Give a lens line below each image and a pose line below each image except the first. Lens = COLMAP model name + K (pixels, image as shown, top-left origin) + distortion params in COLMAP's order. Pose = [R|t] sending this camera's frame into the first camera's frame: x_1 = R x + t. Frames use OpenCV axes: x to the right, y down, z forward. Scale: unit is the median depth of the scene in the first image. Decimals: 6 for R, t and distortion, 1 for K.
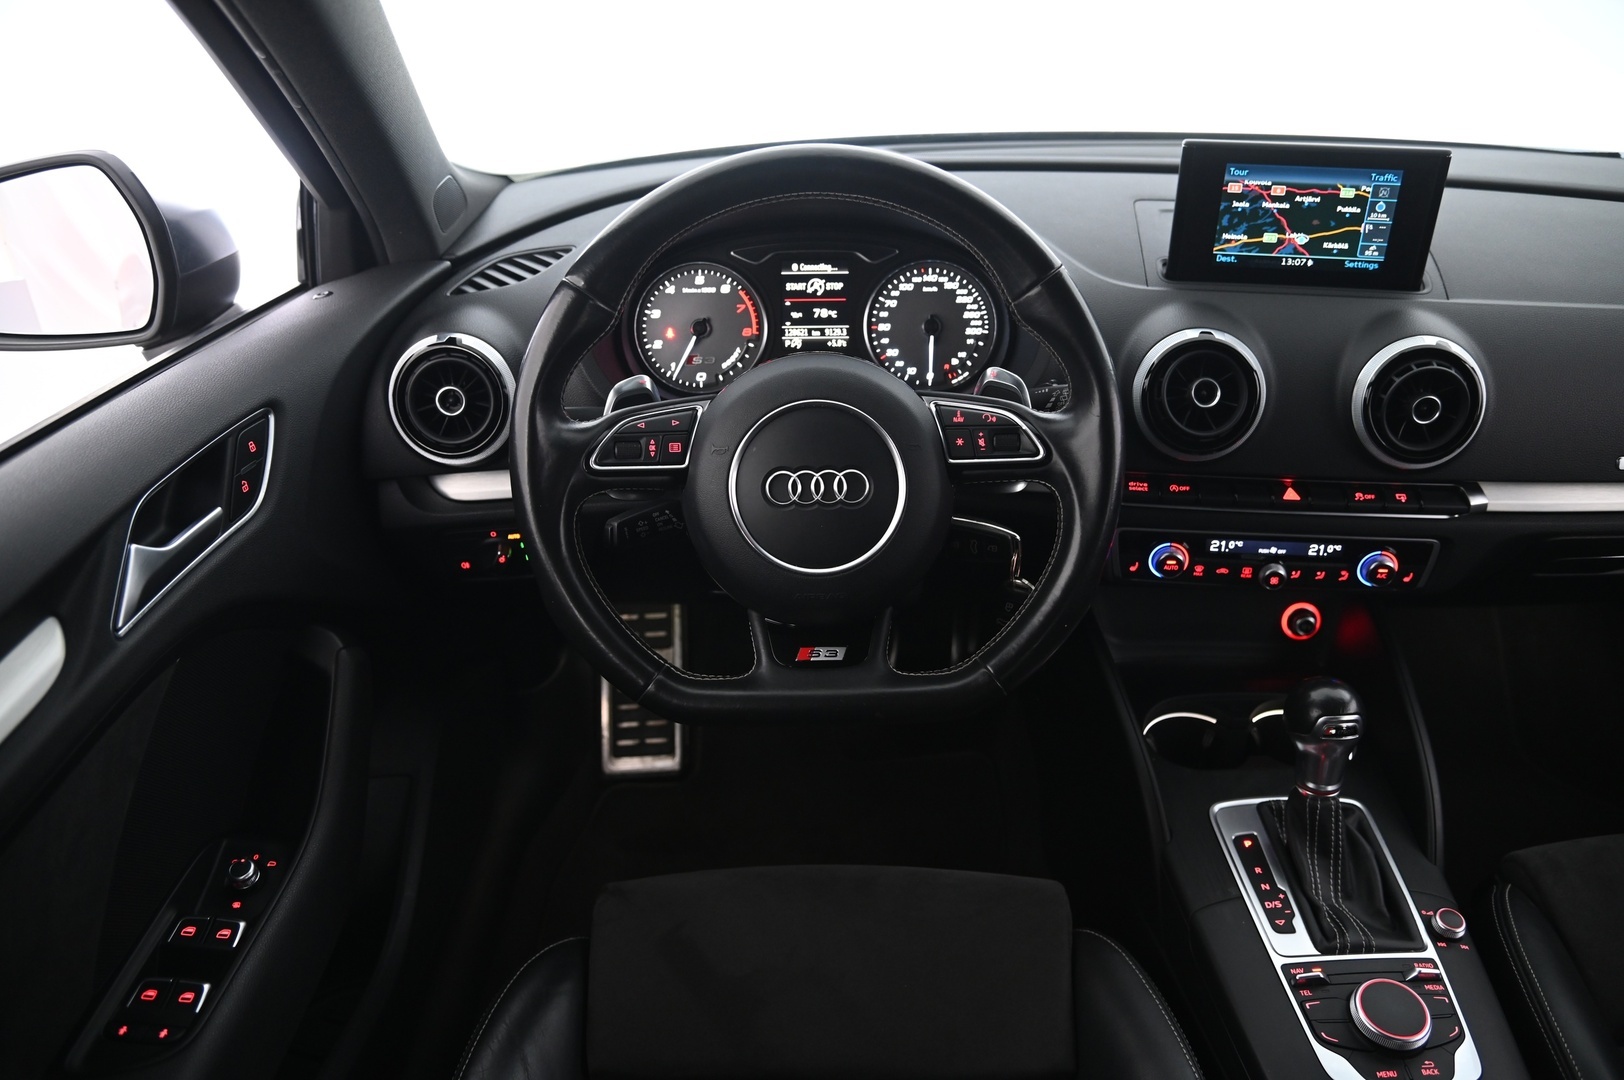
lens RADIAL K [[1153.5, 0, 819.1], [0, 1153.5, 549.3], [0, 0, 1]] dist [-0.100830, 0.059417]
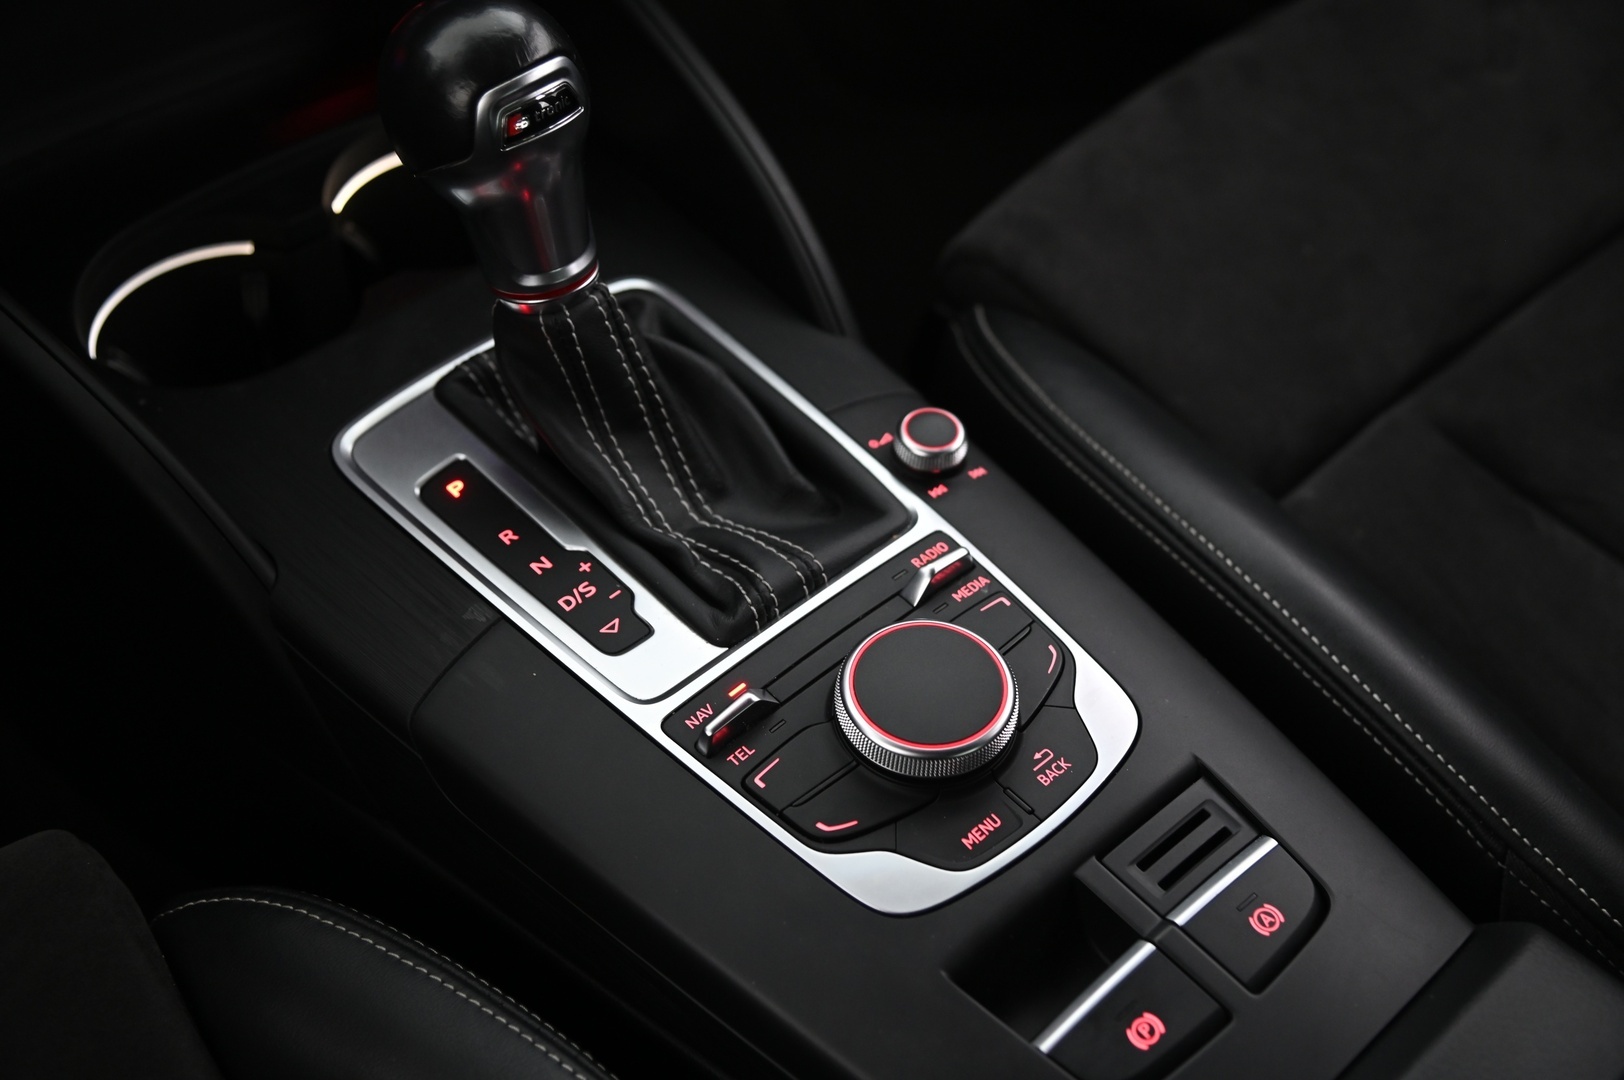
lens RADIAL K [[1990.4, 0, 819.8], [0, 1990.4, 564.9], [0, 0, 1]] dist [0.067403, 0.000000]
pose [[0.744066, -0.479654, 0.465079, 0.132721], [0.348063, 0.872482, 0.342968, 0.086325], [-0.570279, -0.093314, 0.816134, 0.346808]]
